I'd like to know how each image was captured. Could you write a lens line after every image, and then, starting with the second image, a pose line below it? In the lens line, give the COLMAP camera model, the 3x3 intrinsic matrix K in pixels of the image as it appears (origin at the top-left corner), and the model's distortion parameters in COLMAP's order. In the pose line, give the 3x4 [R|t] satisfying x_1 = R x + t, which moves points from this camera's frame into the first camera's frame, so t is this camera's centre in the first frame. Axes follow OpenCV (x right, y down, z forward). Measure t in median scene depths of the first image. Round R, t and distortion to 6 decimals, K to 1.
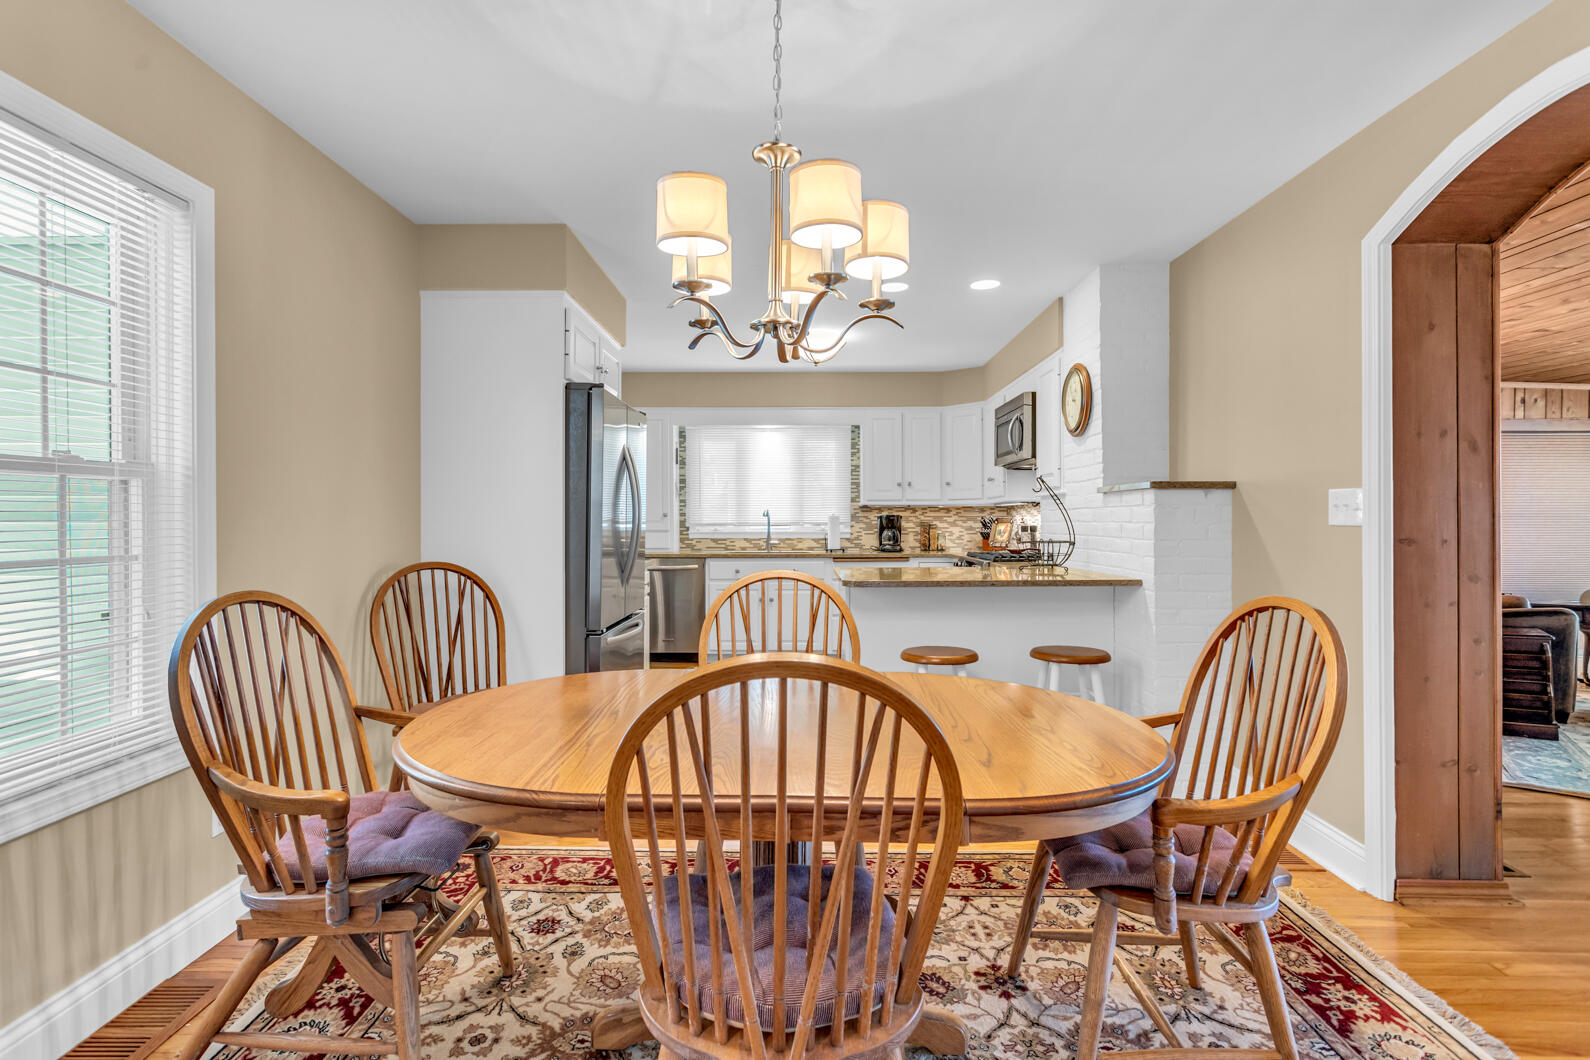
lens RADIAL K [[764.0, 0, 798.3], [0, 764.0, 518.2], [0, 0, 1]] dist [-0.002318, 0.002707]
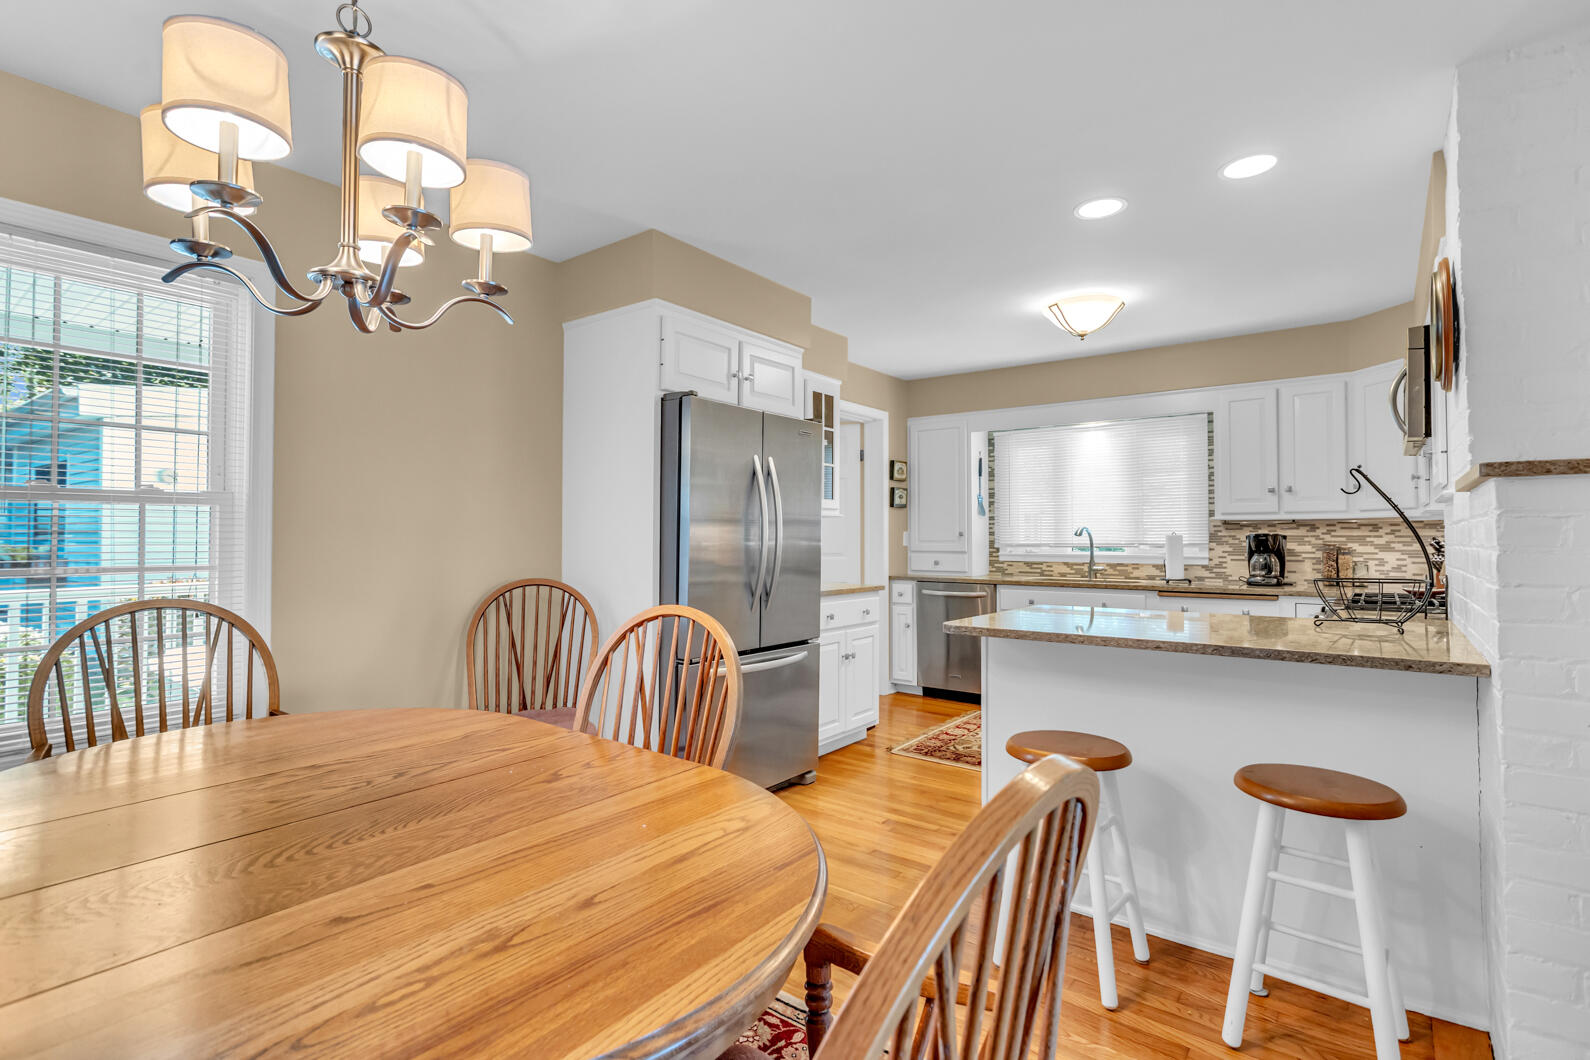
lens RADIAL K [[764.0, 0, 792.0], [0, 764.0, 523.3], [0, 0, 1]] dist [-0.002318, 0.002707]
pose [[0.795878, -0.009833, -0.605378, 0.202897], [-0.001755, 0.999826, -0.018548, 0.000008], [0.605455, 0.015824, 0.795722, 0.174585]]
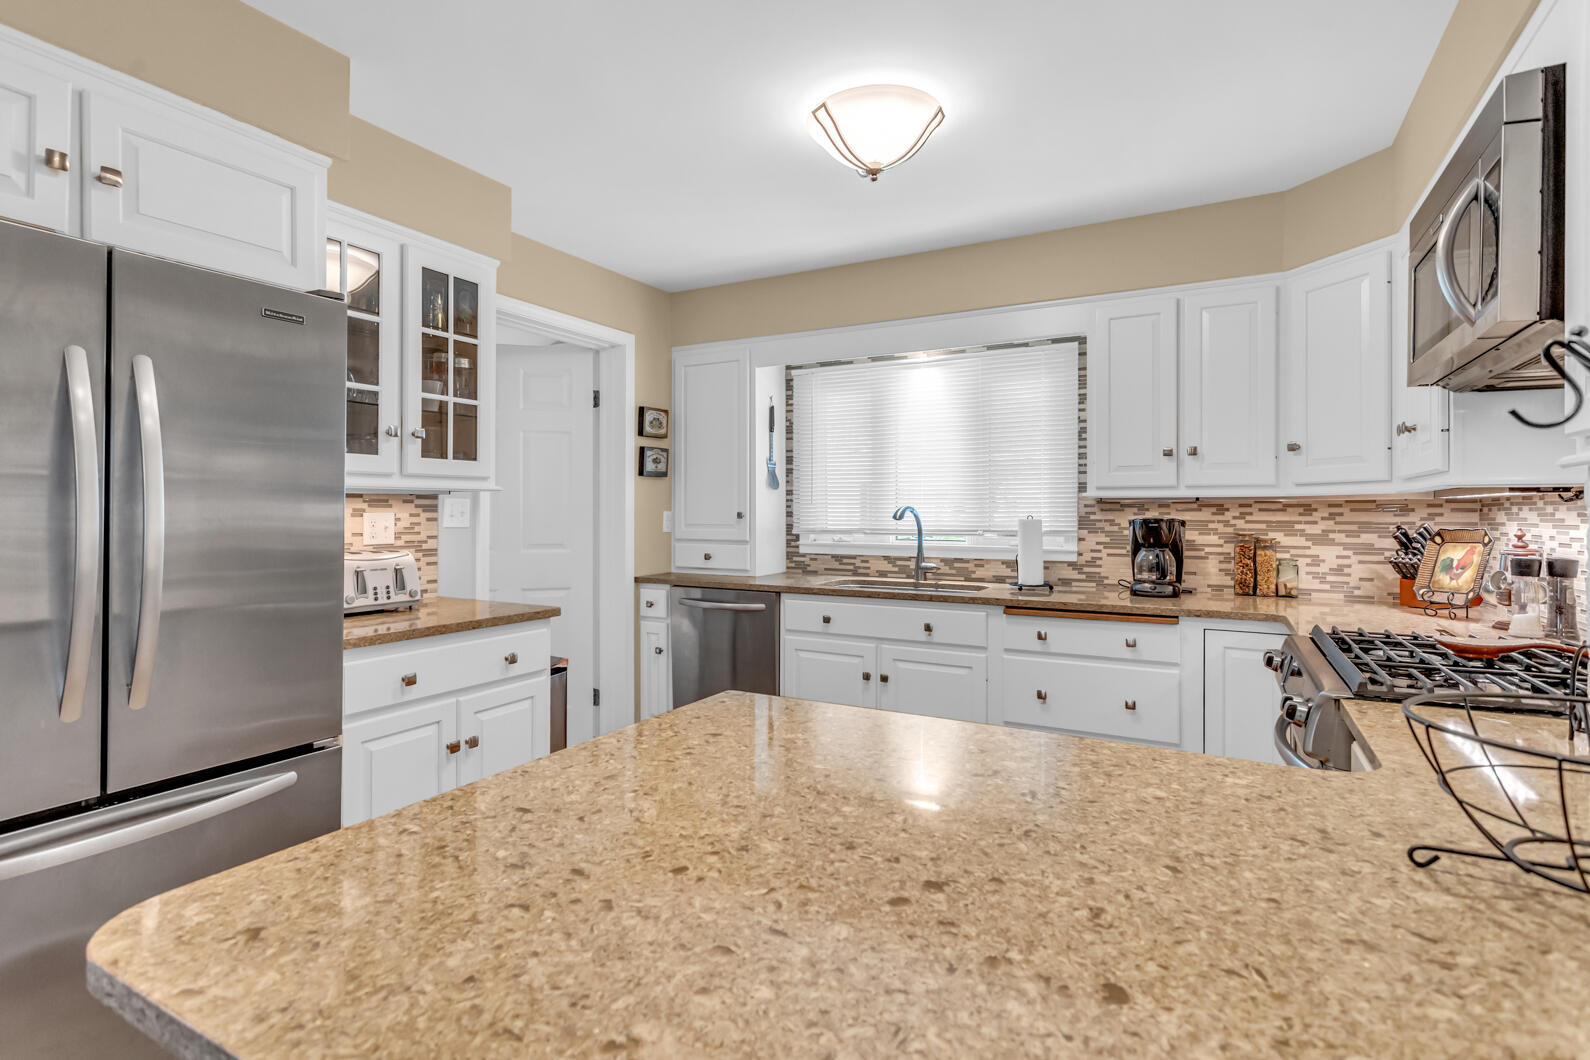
lens RADIAL K [[764.0, 0, 792.3], [0, 764.0, 512.1], [0, 0, 1]] dist [-0.002318, 0.002707]
pose [[0.875065, 0.004244, -0.483987, 0.154599], [-0.002274, 0.999987, 0.004658, -0.009790], [0.484001, -0.002975, 0.875063, 0.479991]]
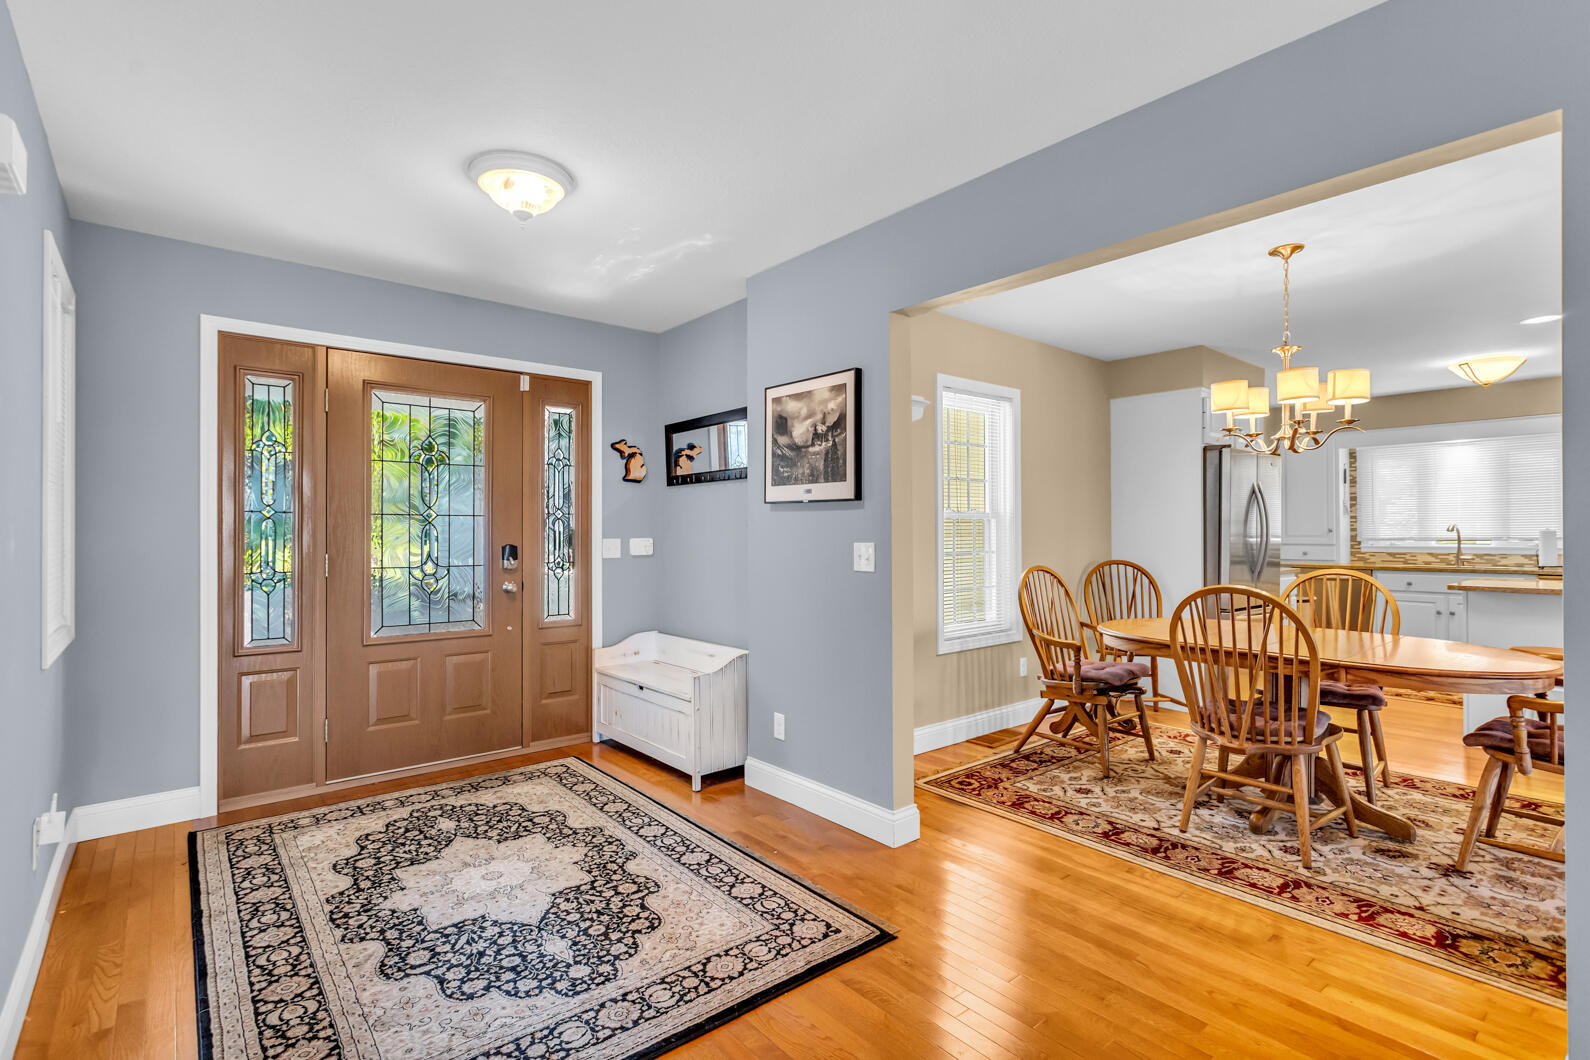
lens RADIAL K [[764.0, 0, 777.9], [0, 764.0, 525.4], [0, 0, 1]] dist [-0.002318, 0.002707]
pose [[0.637070, -0.007643, -0.770768, 0.166899], [0.002380, 0.999966, -0.007949, -0.004317], [0.770802, 0.003230, 0.637067, -0.319024]]
